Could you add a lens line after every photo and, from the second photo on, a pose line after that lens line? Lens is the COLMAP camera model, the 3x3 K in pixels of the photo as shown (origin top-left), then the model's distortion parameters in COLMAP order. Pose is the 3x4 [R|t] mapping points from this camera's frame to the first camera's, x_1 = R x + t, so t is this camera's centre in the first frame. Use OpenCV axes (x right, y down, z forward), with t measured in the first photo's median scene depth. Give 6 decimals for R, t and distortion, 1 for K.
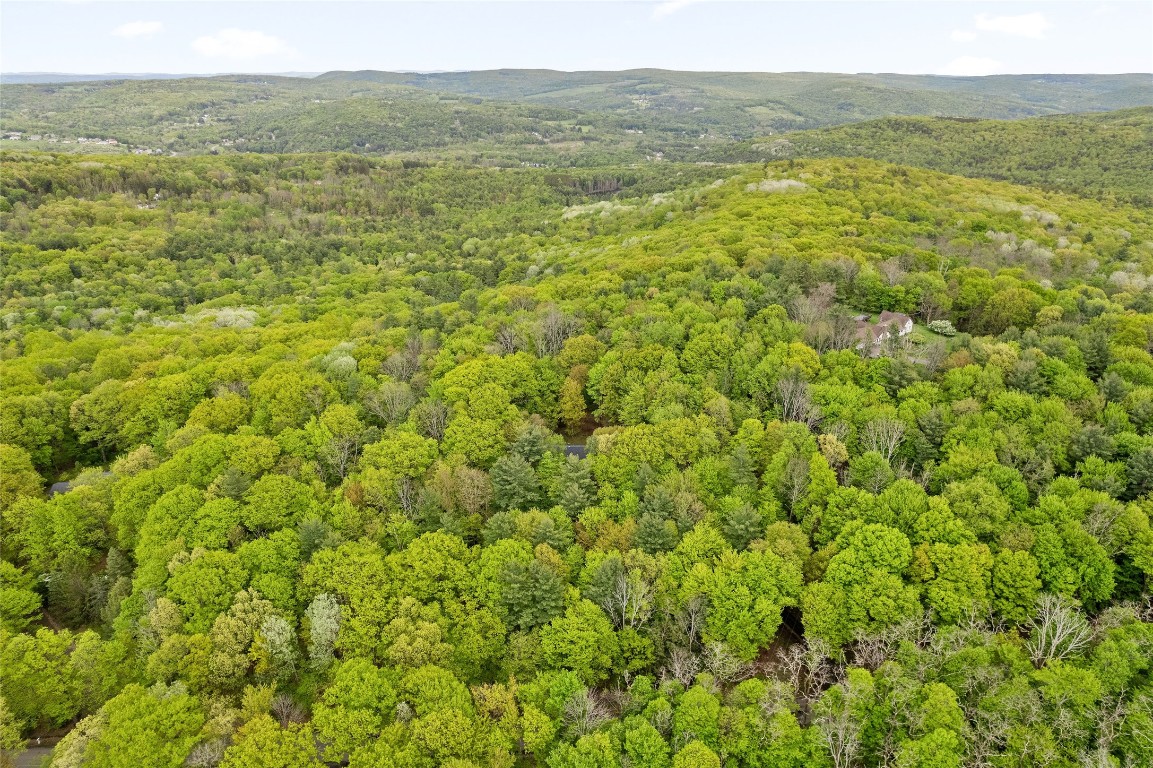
lens RADIAL K [[730.4, 0, 577.4], [0, 730.4, 376.1], [0, 0, 1]] dist [-0.090153, 0.079049]
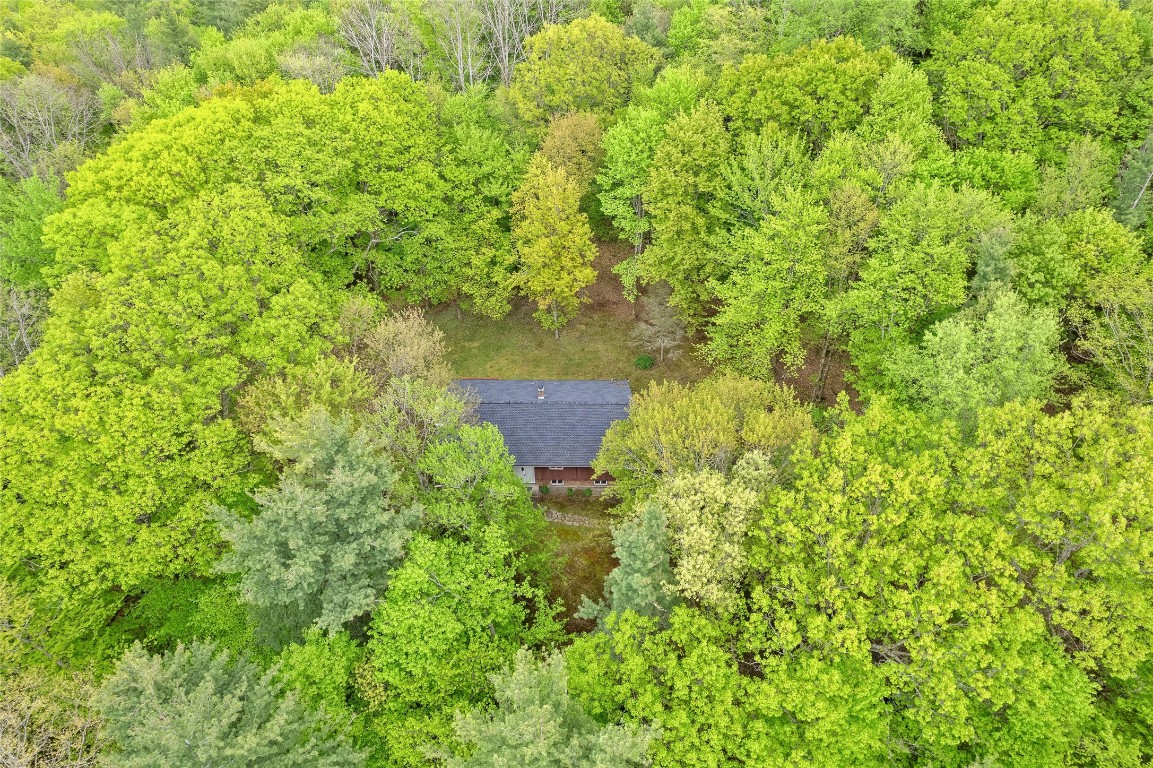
lens RADIAL K [[730.4, 0, 577.4], [0, 730.4, 376.1], [0, 0, 1]] dist [-0.090153, 0.079049]
pose [[0.999994, -0.001267, 0.003076, 0.002770], [0.000218, 0.947554, 0.319596, -0.007565], [-0.003320, -0.319594, 0.947549, 0.681062]]
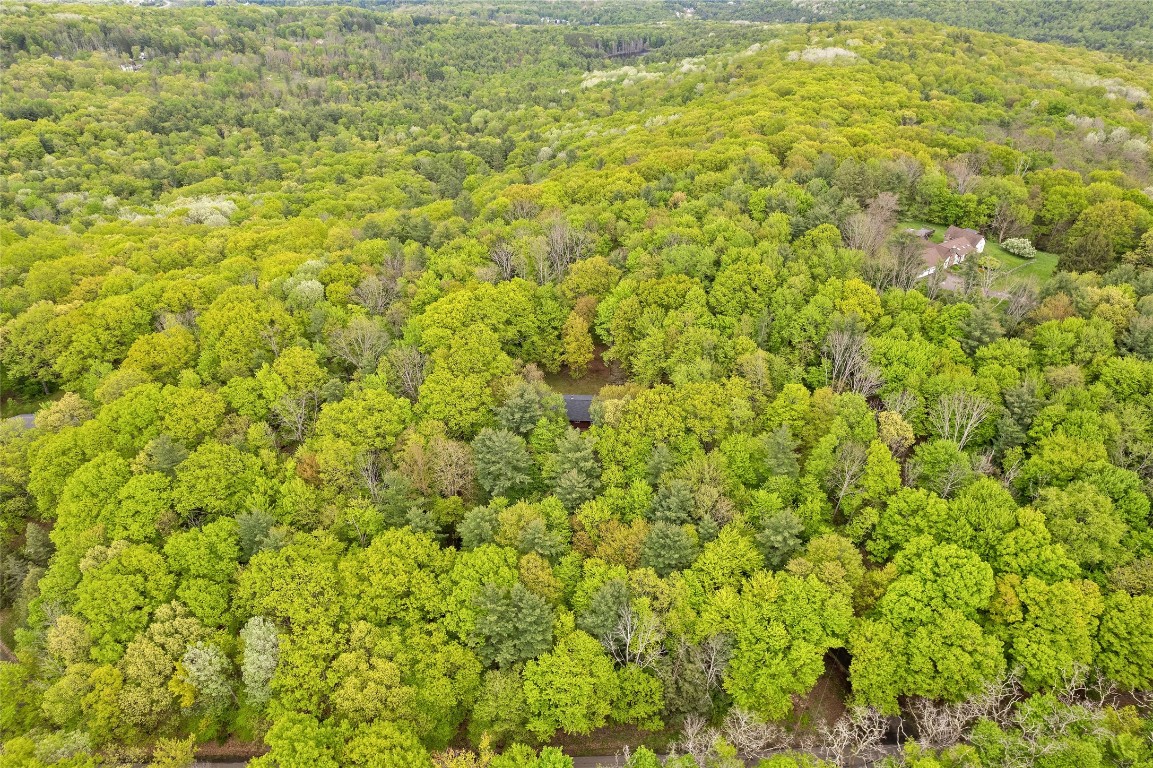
lens RADIAL K [[730.4, 0, 577.4], [0, 730.4, 376.1], [0, 0, 1]] dist [-0.090153, 0.079049]
pose [[0.999493, 0.021139, -0.023815, 0.013604], [-0.016607, 0.984144, 0.176594, -0.073581], [0.027170, -0.176109, 0.983996, 0.166630]]
